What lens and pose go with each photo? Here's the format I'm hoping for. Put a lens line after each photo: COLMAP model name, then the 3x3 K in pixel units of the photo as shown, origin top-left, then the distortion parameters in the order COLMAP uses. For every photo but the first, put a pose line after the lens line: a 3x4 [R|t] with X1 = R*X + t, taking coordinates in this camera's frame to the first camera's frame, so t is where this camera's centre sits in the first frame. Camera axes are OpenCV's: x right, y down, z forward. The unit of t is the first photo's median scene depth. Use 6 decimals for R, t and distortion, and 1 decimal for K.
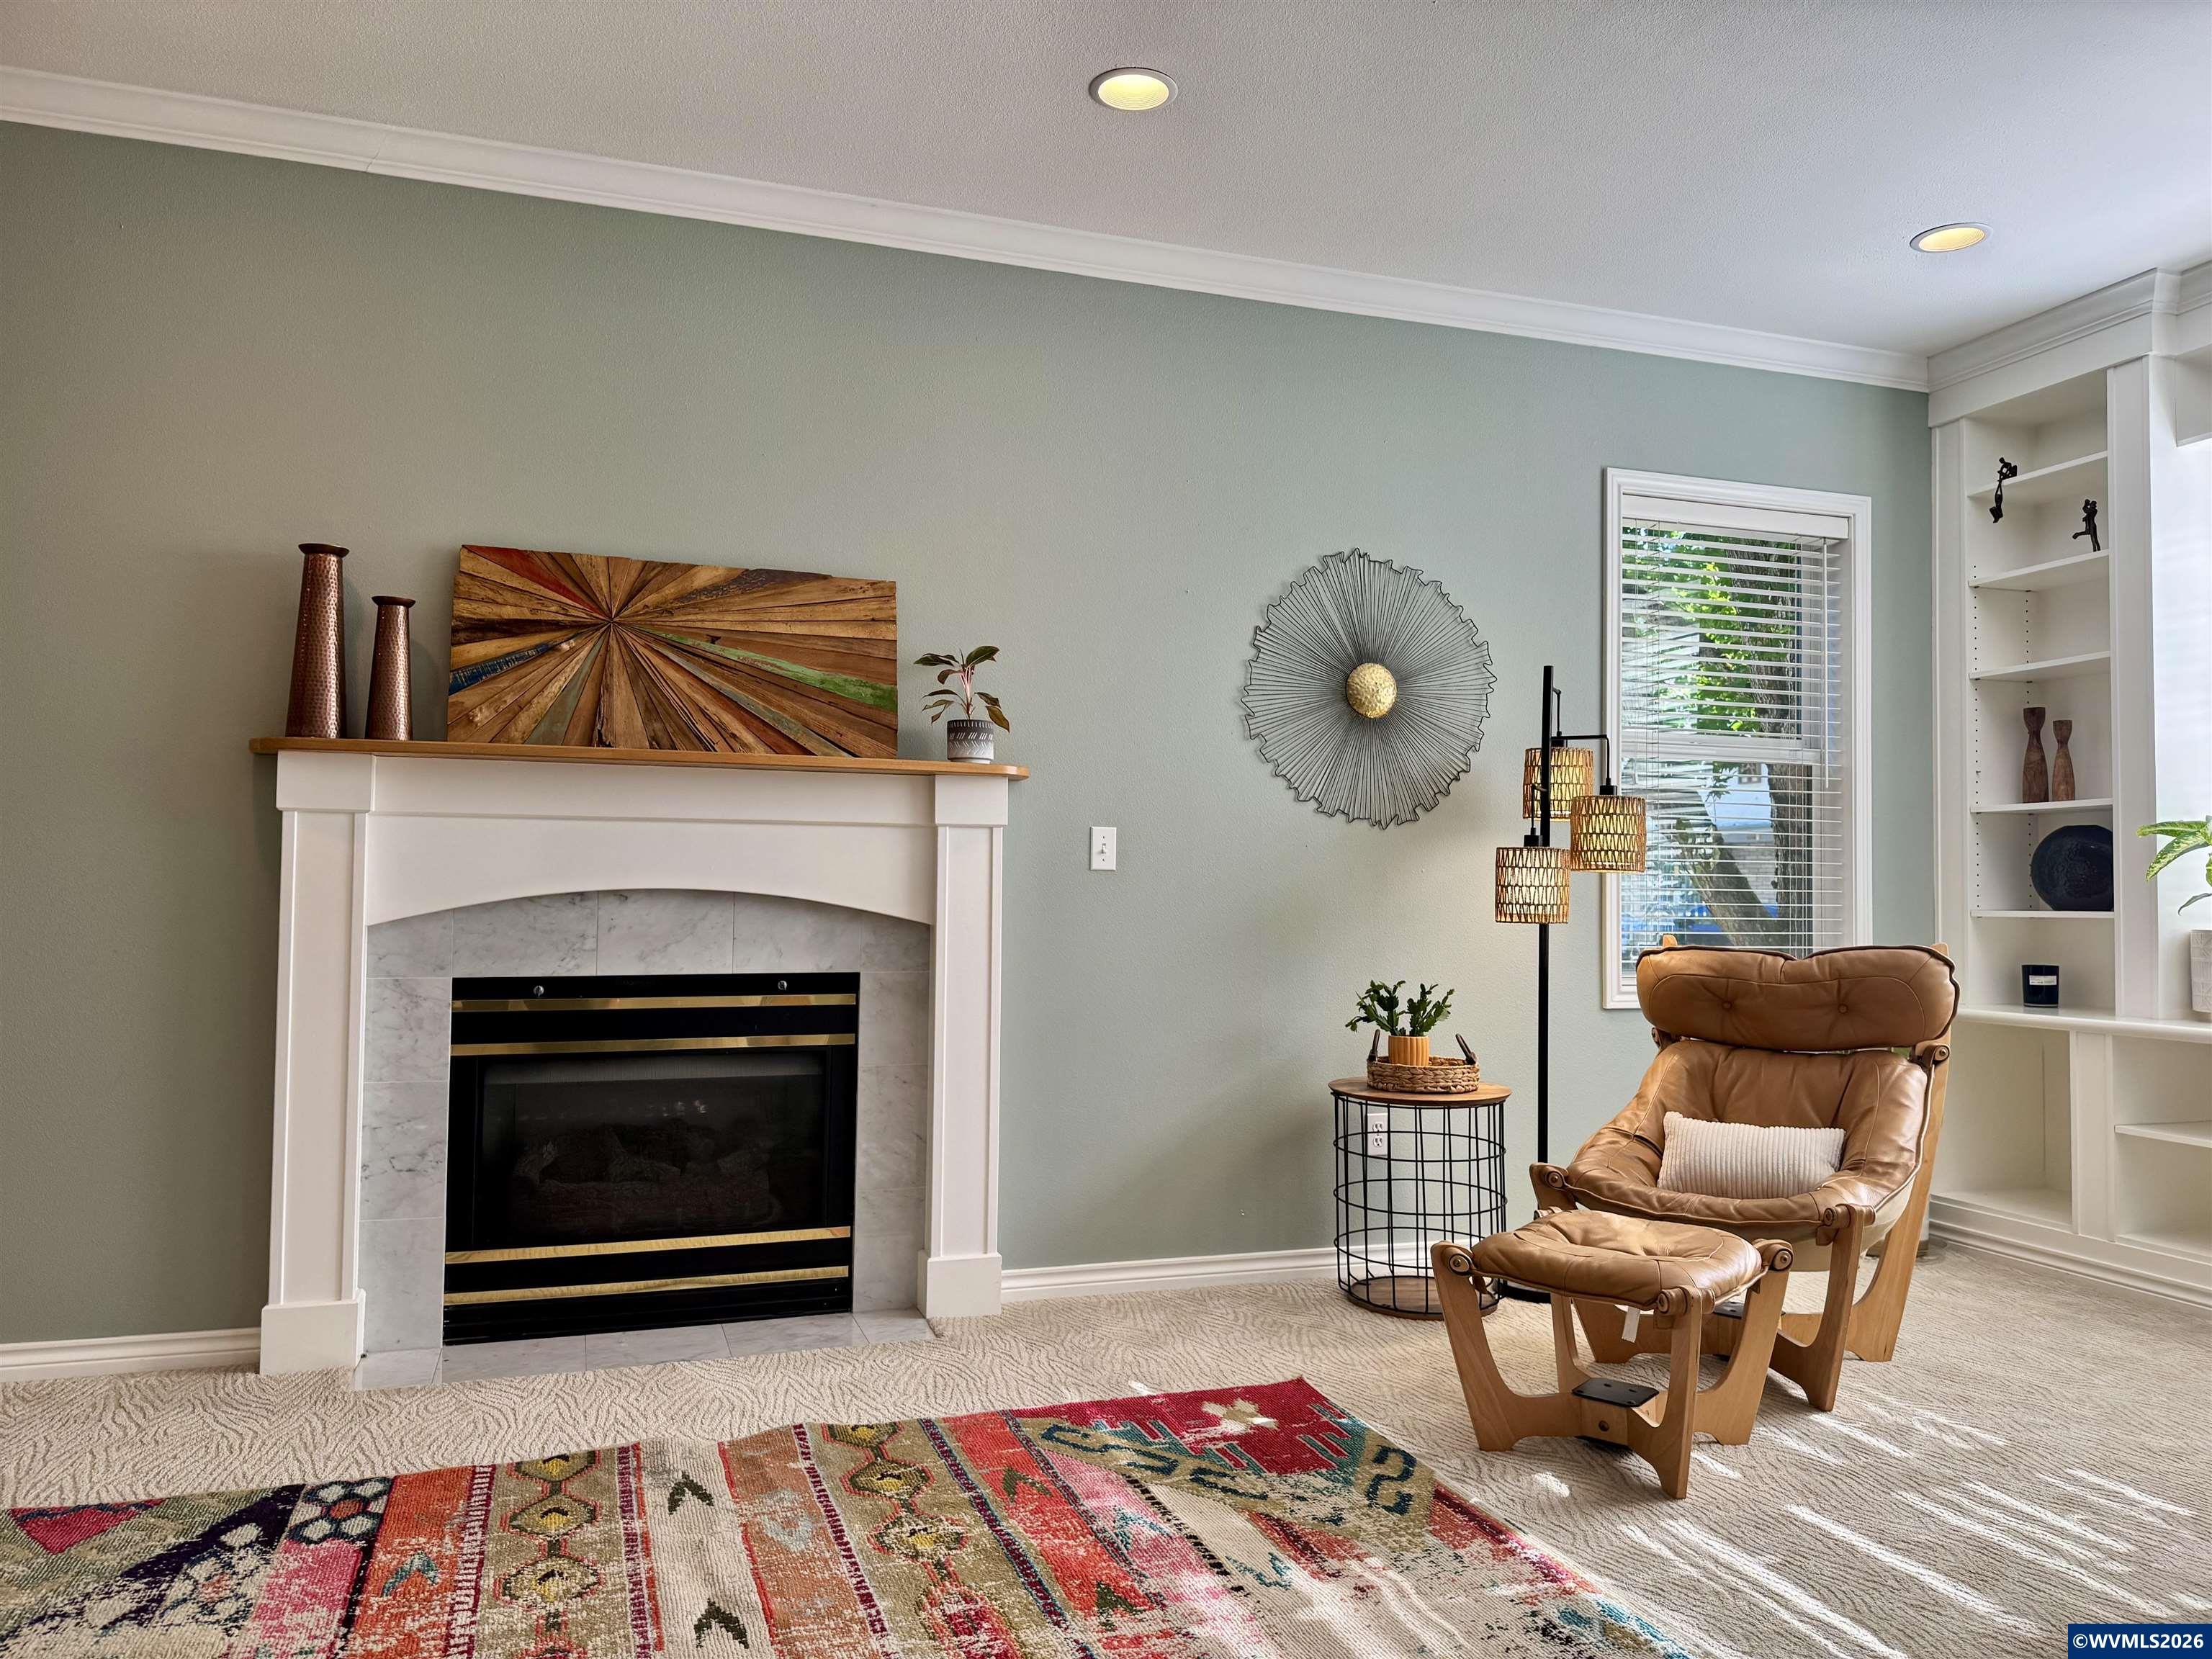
lens RADIAL K [[1550.1, 0, 1101.5], [0, 1550.1, 831.5], [0, 0, 1]] dist [0.053260, -0.058001]
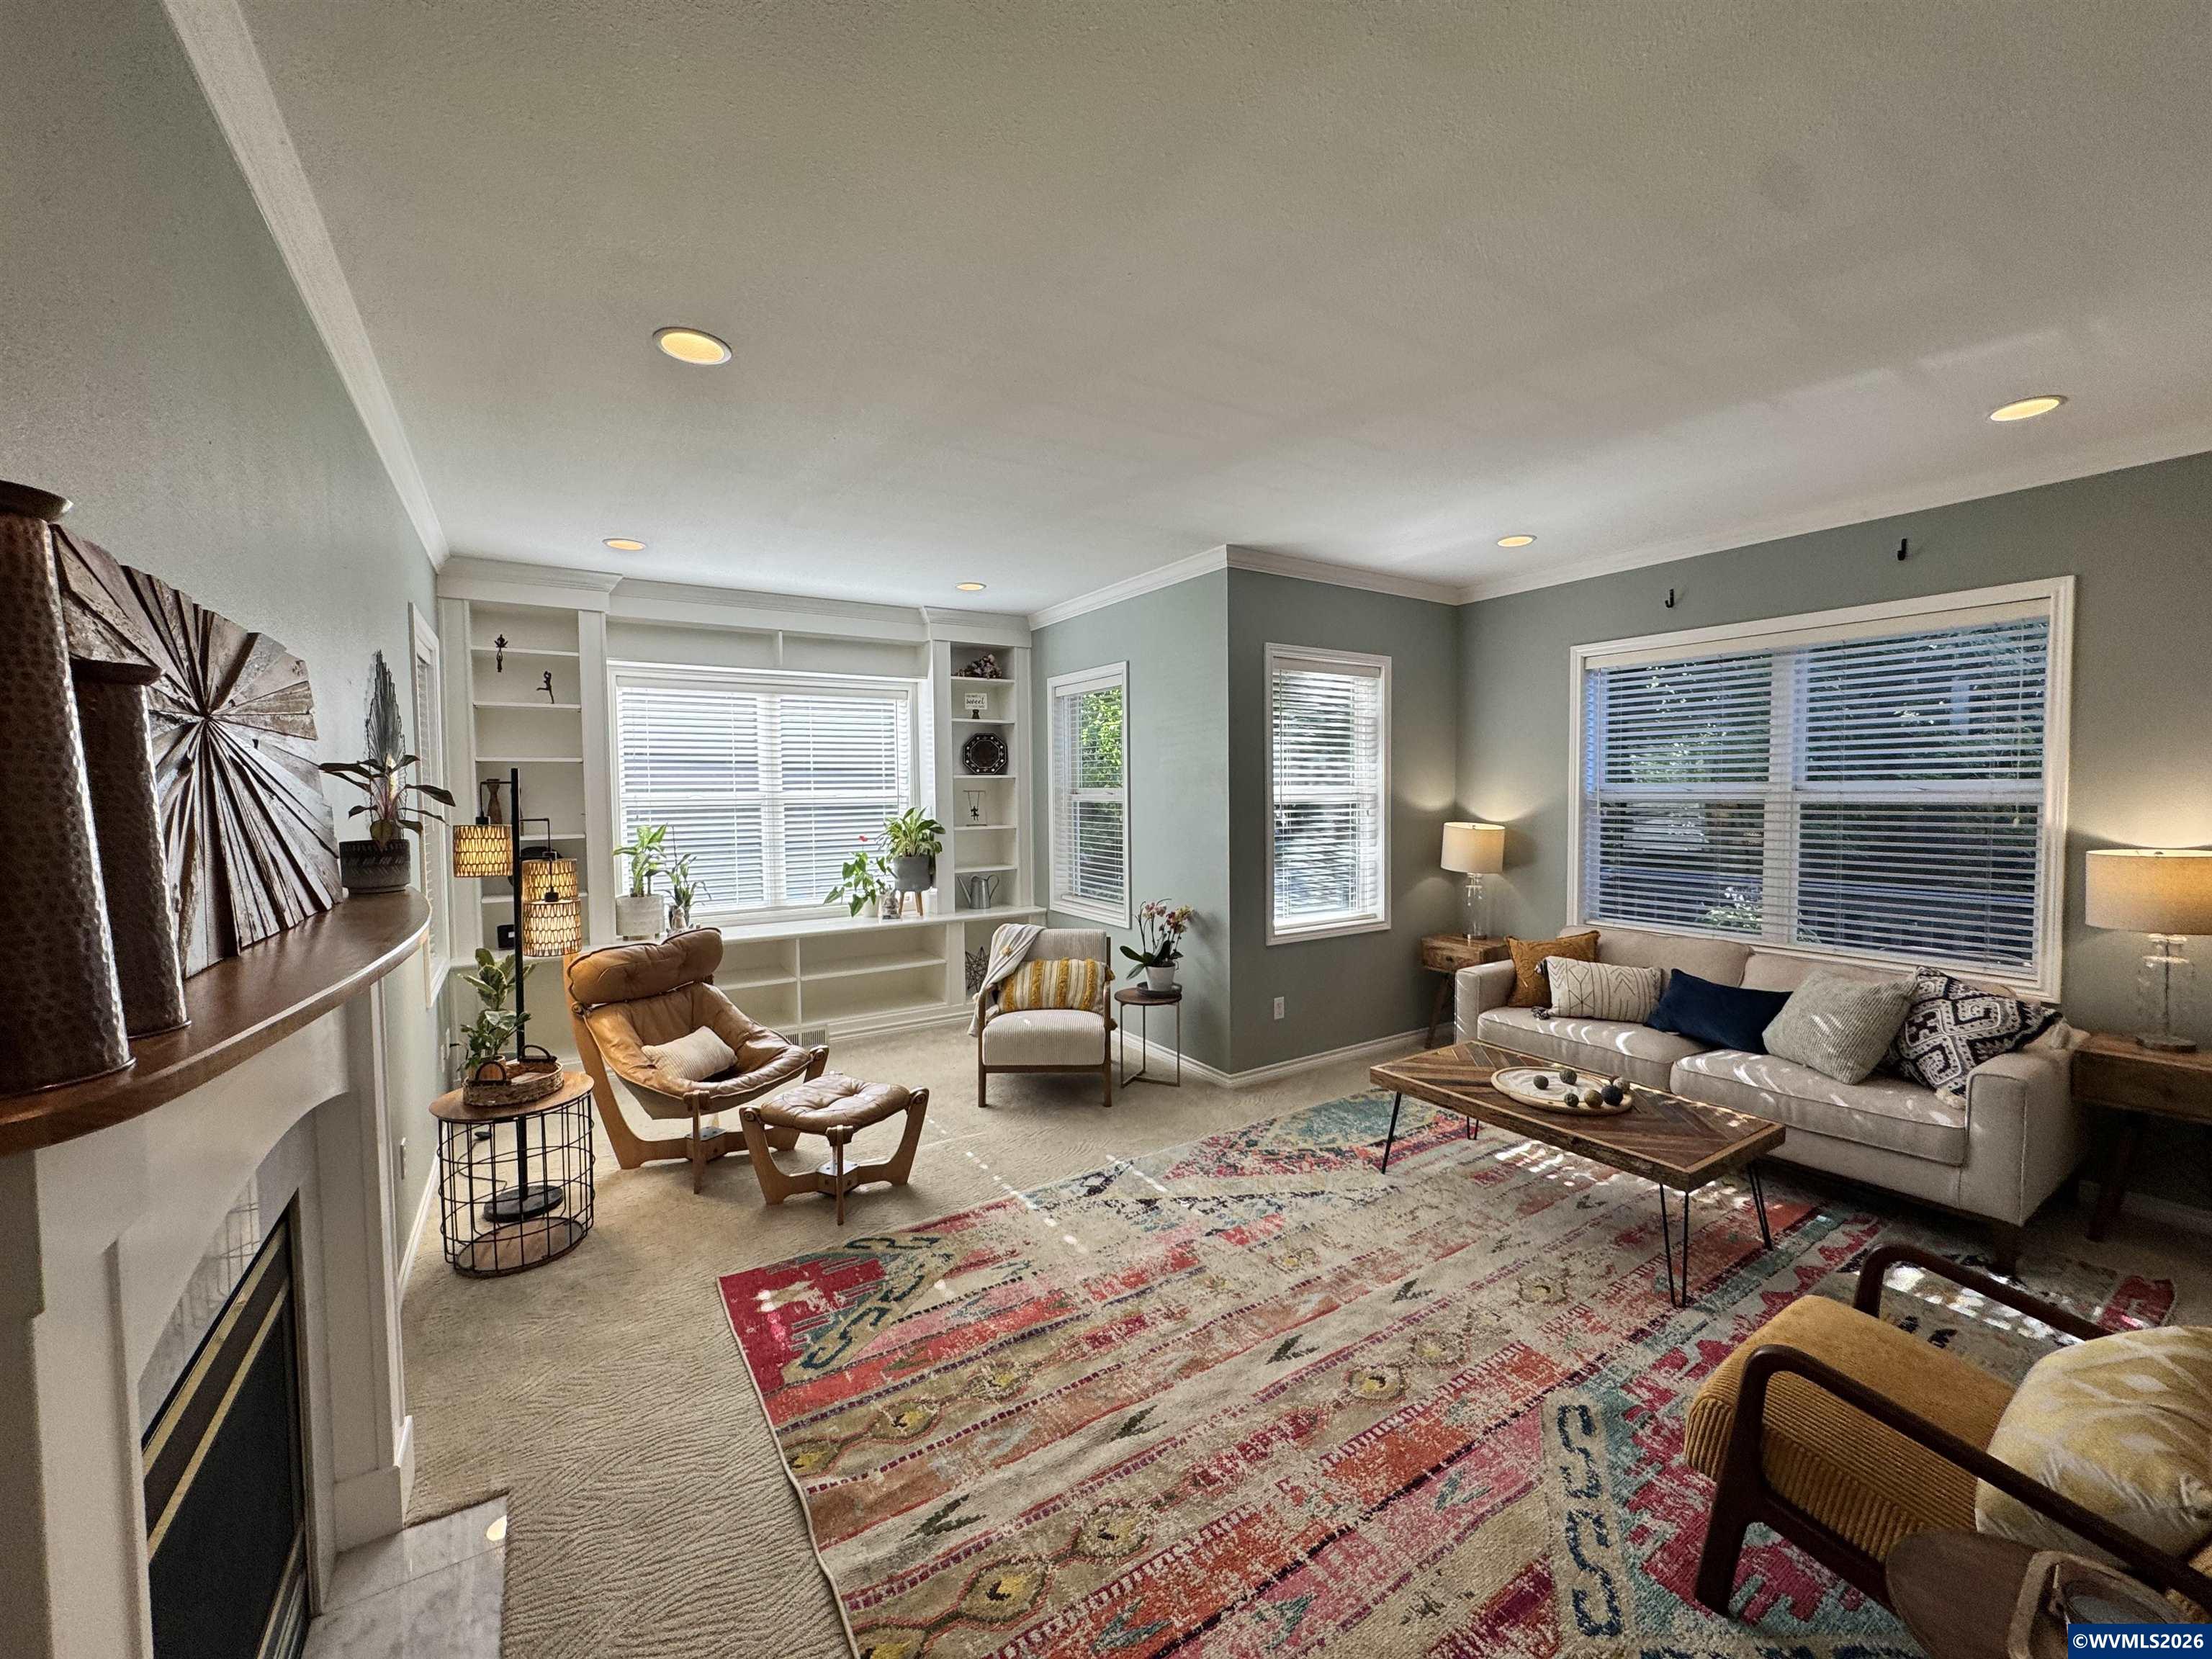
lens RADIAL K [[883.5, 0, 1105.7], [0, 883.5, 832.6], [0, 0, 1]] dist [-0.005906, 0.001692]
pose [[-0.245770, -0.053720, 0.967838, -0.699868], [-0.033433, 0.998339, 0.046923, -0.118923], [-0.968751, -0.020825, -0.247158, 0.786899]]
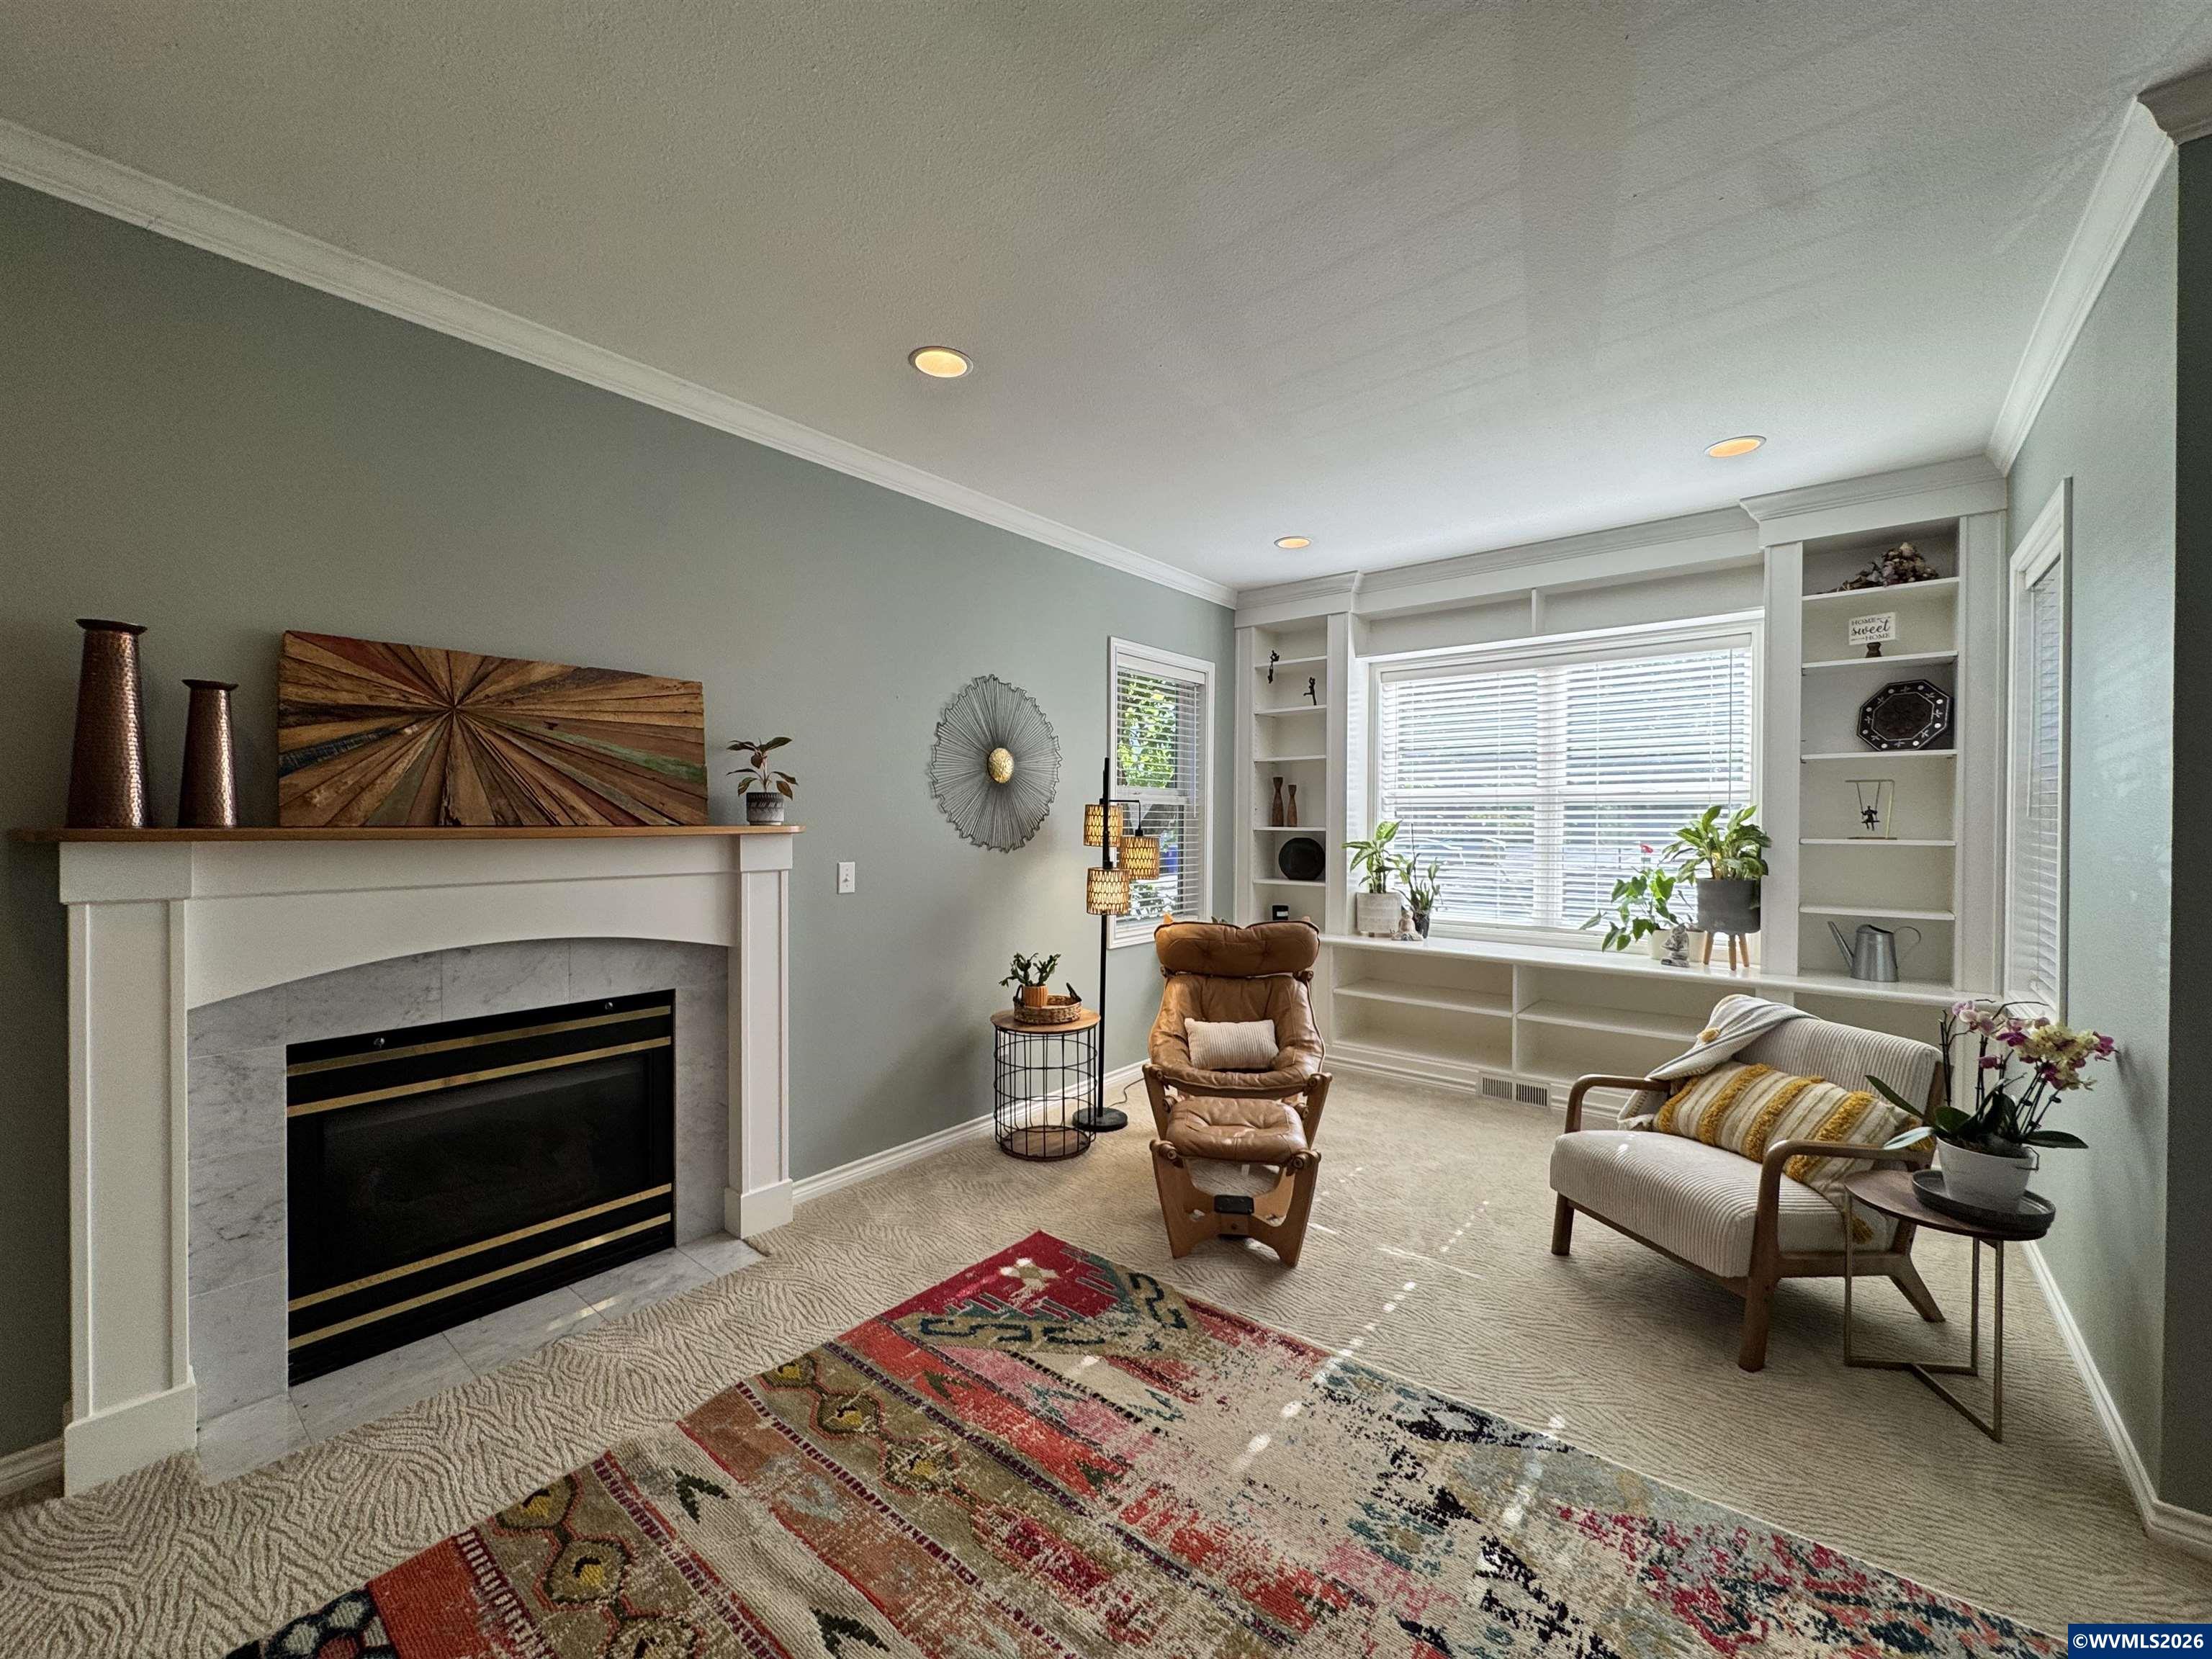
lens RADIAL K [[883.5, 0, 1104.3], [0, 883.5, 825.0], [0, 0, 1]] dist [-0.005906, 0.001692]
pose [[0.847151, -0.010456, 0.531249, -0.260596], [-0.017682, 0.998698, 0.047854, -0.091525], [-0.531058, -0.049933, 0.845863, 0.215974]]
